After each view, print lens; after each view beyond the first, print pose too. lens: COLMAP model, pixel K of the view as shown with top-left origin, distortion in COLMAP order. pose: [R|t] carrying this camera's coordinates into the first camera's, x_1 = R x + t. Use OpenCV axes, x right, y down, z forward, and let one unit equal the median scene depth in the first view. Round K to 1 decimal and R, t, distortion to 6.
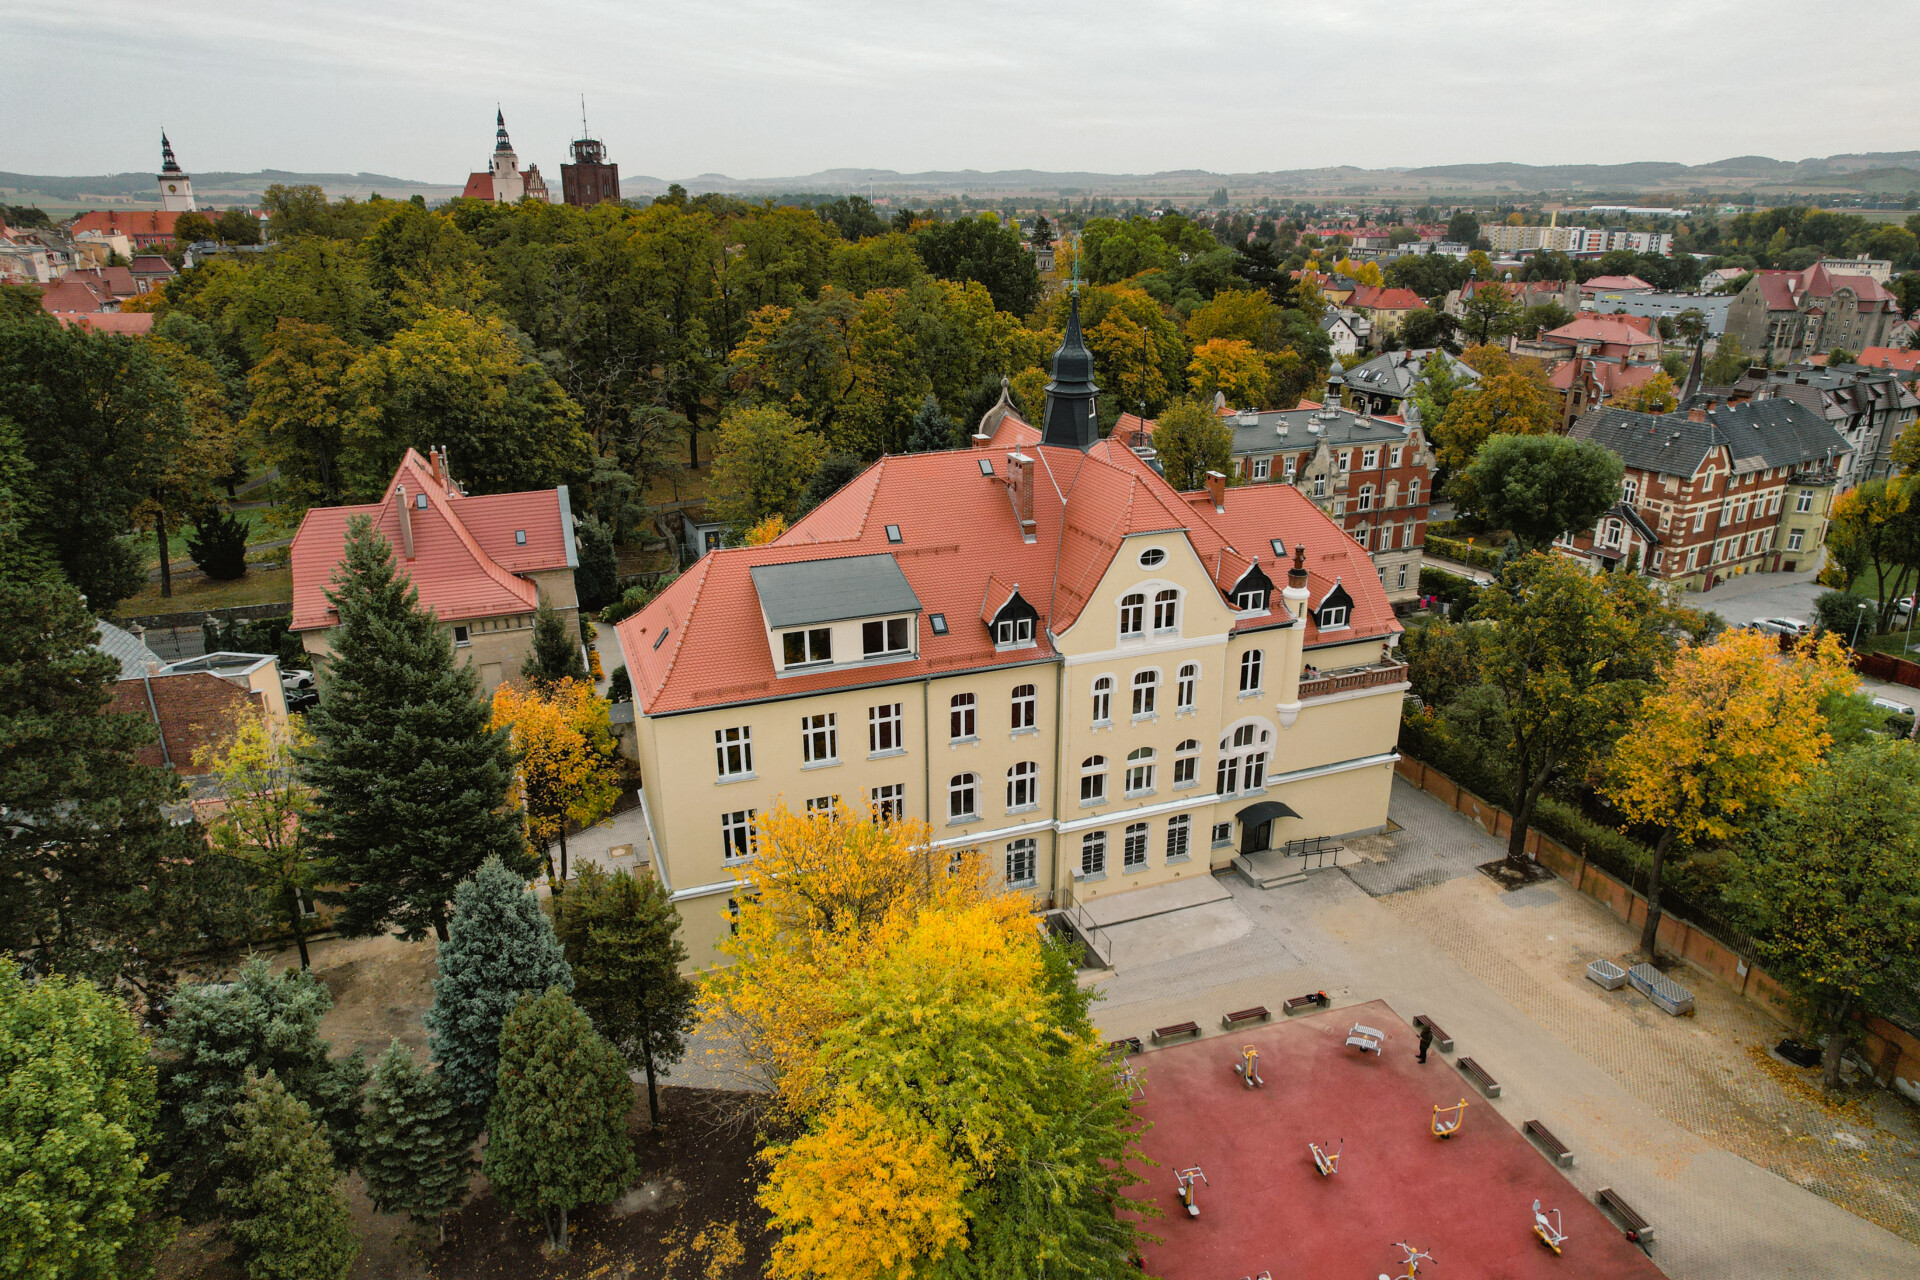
lens RADIAL K [[1219.2, 0, 971.8], [0, 1219.2, 644.0], [0, 0, 1]] dist [-0.077150, 0.068210]
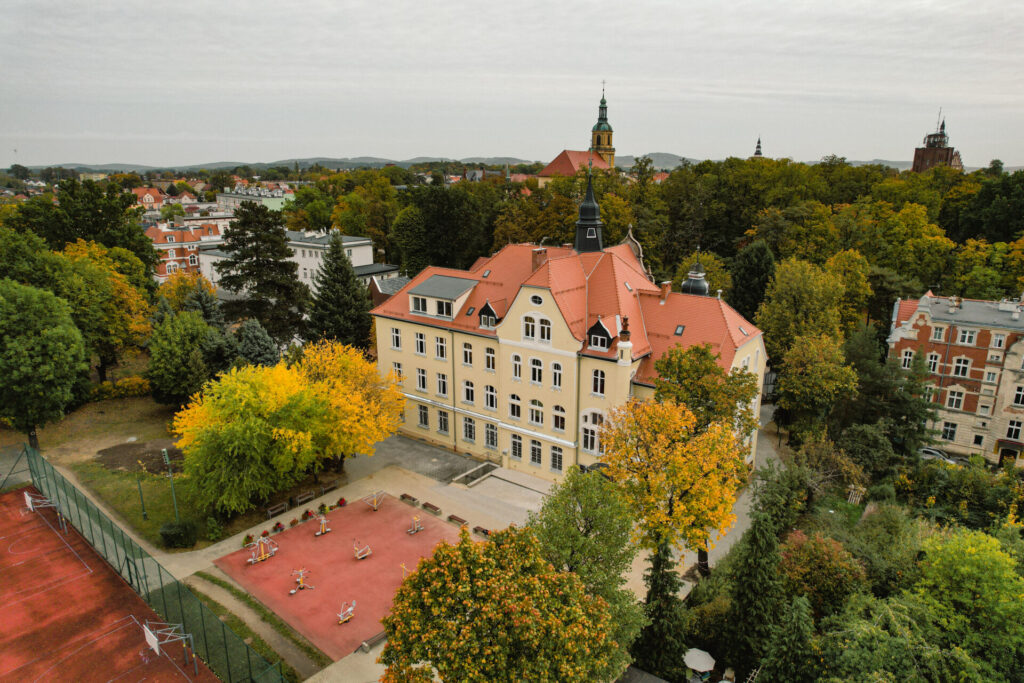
lens RADIAL K [[650.2, 0, 518.3], [0, 650.2, 343.6], [0, 0, 1]] dist [-0.077150, 0.068210]
pose [[0.540818, 0.220550, -0.811711, 0.930274], [-0.298298, 0.952580, 0.060079, -0.053518], [0.786470, 0.209640, 0.580962, 0.344239]]
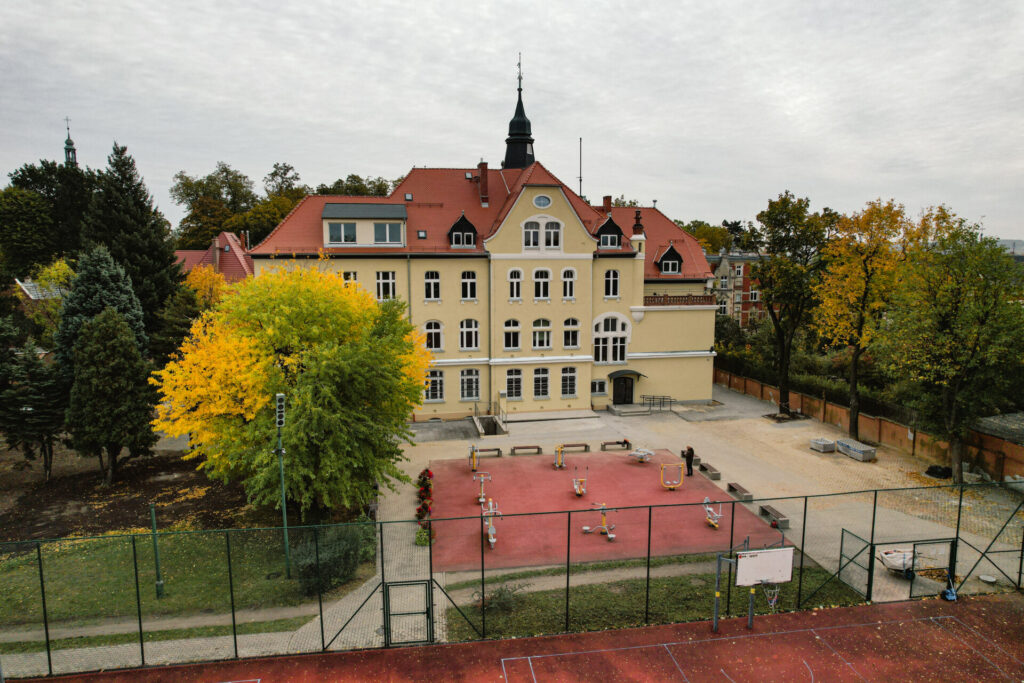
lens RADIAL K [[650.2, 0, 518.3], [0, 650.2, 343.6], [0, 0, 1]] dist [-0.077150, 0.068210]
pose [[0.987135, 0.021310, -0.158464, 0.247696], [-0.056296, 0.973938, -0.219718, 0.316239], [0.149652, 0.225812, 0.962607, 0.115570]]
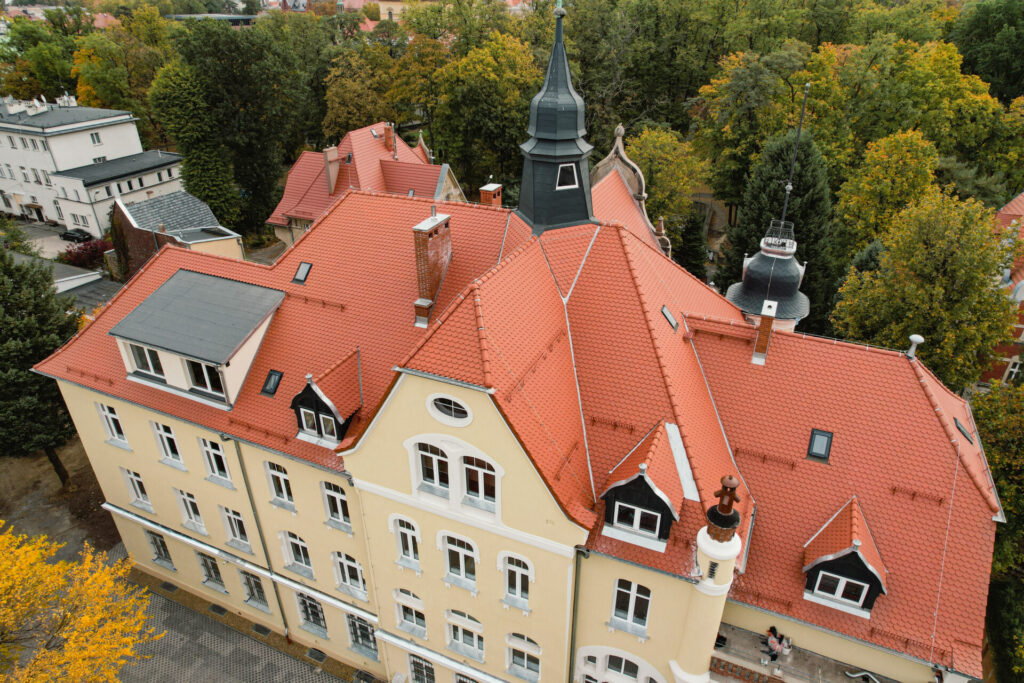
lens RADIAL K [[650.2, 0, 518.3], [0, 650.2, 343.6], [0, 0, 1]] dist [-0.077150, 0.068210]
pose [[0.714009, 0.339991, -0.612044, 0.358302], [-0.247718, 0.940309, 0.233355, -0.185753], [0.654849, -0.015003, 0.755611, 0.688395]]
